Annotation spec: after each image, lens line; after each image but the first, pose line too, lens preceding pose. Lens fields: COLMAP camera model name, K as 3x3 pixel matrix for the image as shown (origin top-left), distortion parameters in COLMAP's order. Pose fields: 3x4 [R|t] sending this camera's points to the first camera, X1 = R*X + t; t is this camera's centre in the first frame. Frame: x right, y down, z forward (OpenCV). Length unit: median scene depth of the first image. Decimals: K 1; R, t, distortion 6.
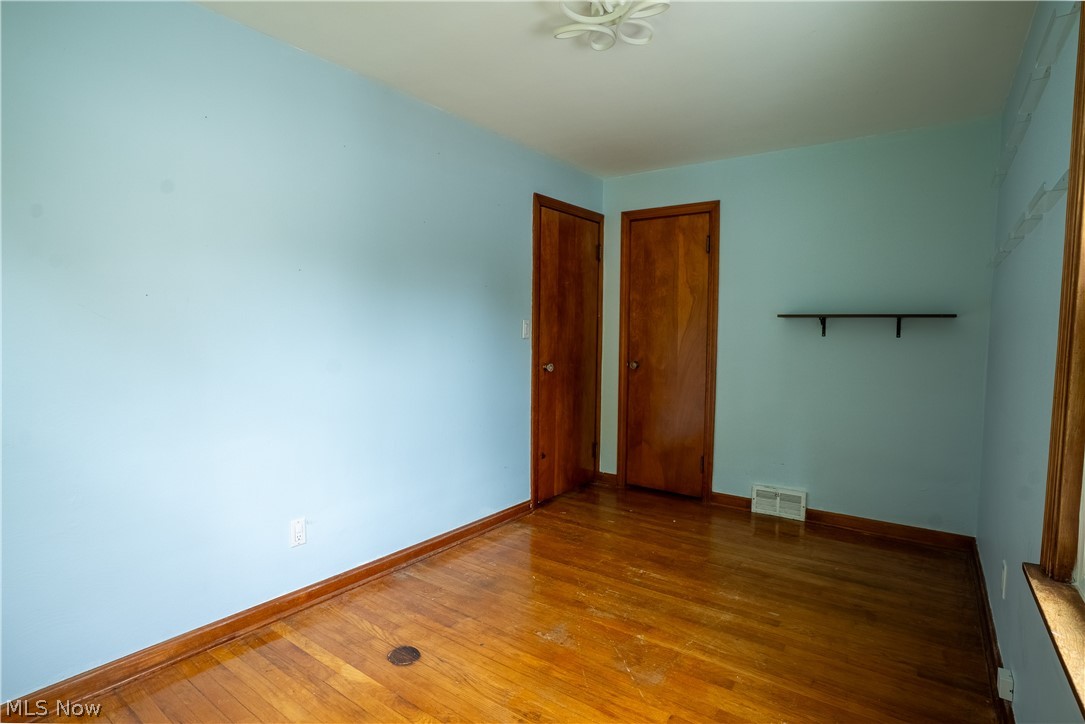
lens RADIAL K [[541.3, 0, 541.0], [0, 541.3, 361.9], [0, 0, 1]] dist [-0.088070, 0.049444]
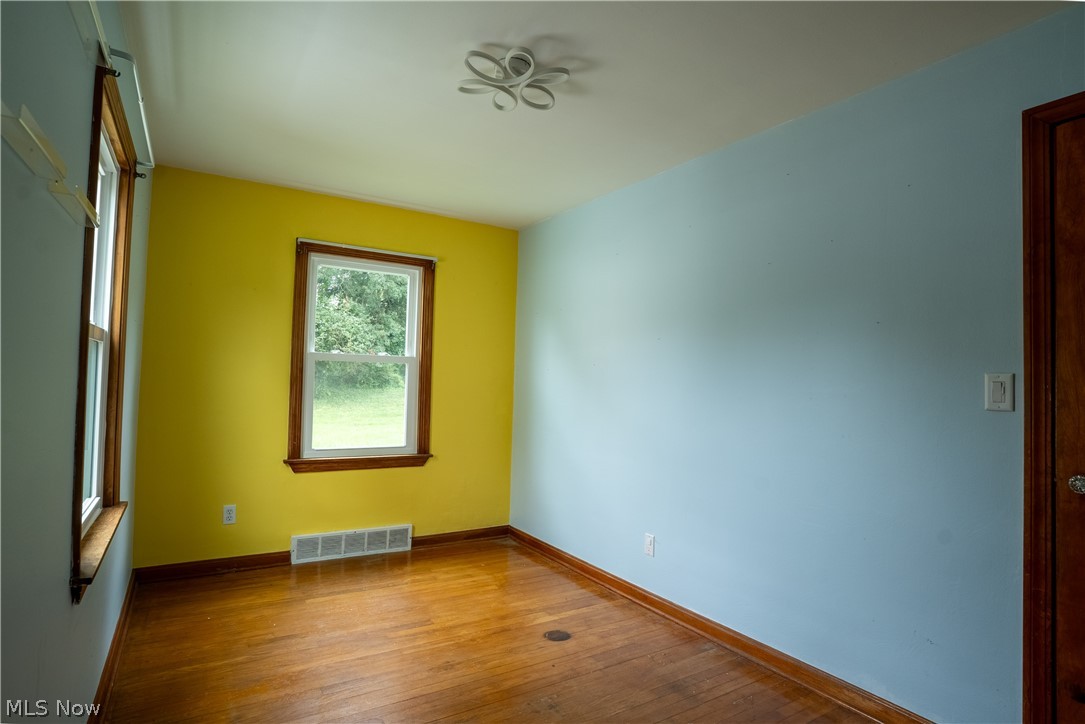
lens RADIAL K [[566.9, 0, 542.5], [0, 566.9, 362.0], [0, 0, 1]] dist [-0.083854, 0.040646]
pose [[-0.355425, -0.047330, -0.933506, 0.922118], [-0.084695, 0.996240, -0.018264, -0.068564], [0.930860, 0.072572, -0.358097, 1.232609]]
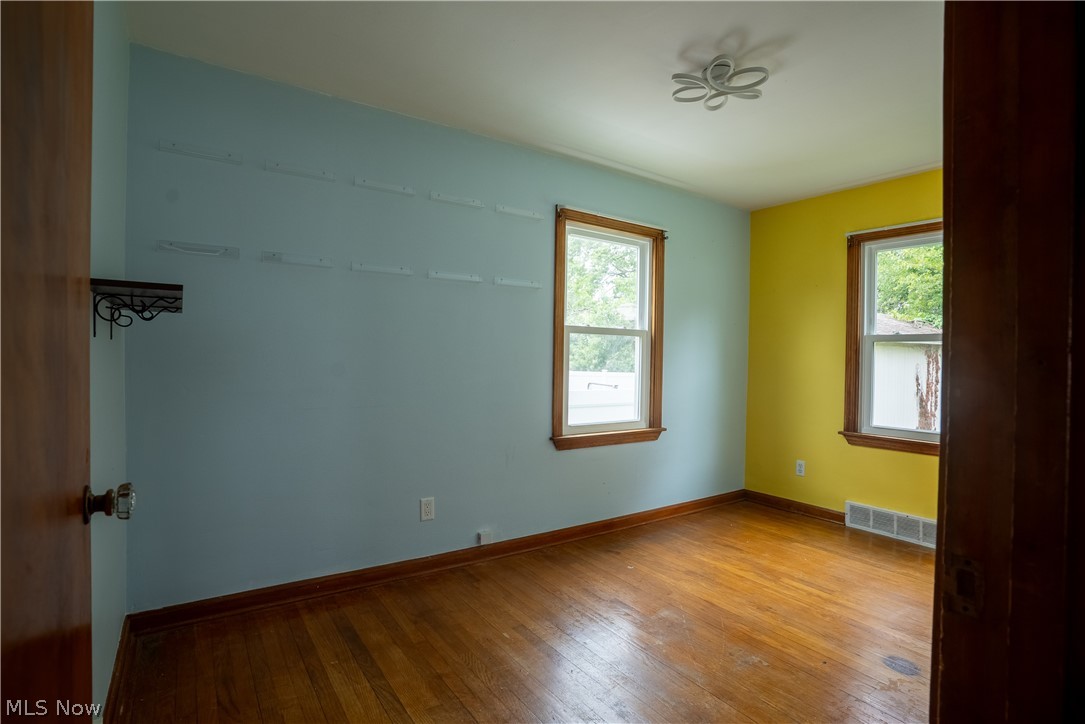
lens RADIAL K [[541.3, 0, 541.0], [0, 541.3, 361.9], [0, 0, 1]] dist [-0.088070, 0.049444]
pose [[-0.945680, -0.031048, 0.323612, 0.085320], [-0.009139, 0.997575, 0.069001, -0.089714], [-0.324970, 0.062295, -0.943670, 1.897247]]
